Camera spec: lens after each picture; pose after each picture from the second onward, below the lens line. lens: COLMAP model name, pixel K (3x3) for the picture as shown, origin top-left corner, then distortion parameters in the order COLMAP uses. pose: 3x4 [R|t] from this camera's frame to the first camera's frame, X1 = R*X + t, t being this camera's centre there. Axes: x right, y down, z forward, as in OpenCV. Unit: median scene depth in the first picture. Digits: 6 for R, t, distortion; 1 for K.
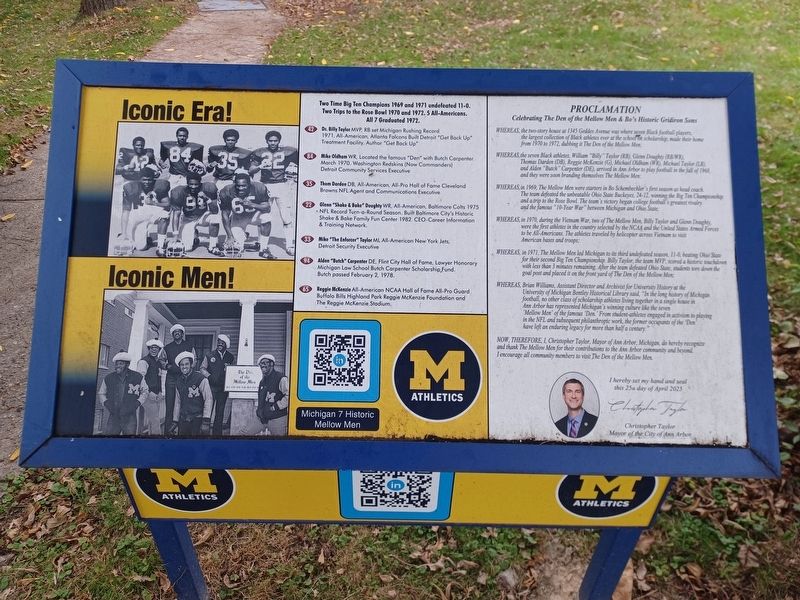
lens RADIAL K [[587.7, 0, 400.1], [0, 587.7, 298.4], [0, 0, 1]] dist [0.039916, -0.015787]
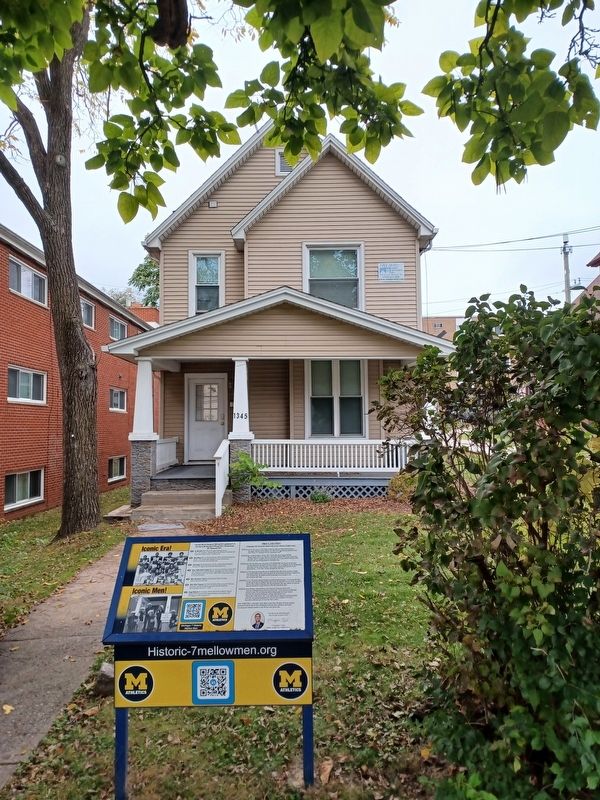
lens RADIAL K [[587.7, 0, 300.3], [0, 587.7, 397.9], [0, 0, 1]] dist [0.039916, -0.015787]
pose [[0.999380, -0.034749, -0.005707, 0.597717], [0.023739, 0.784483, -0.619696, 1.300438], [0.026011, 0.619176, 0.784821, -2.547706]]
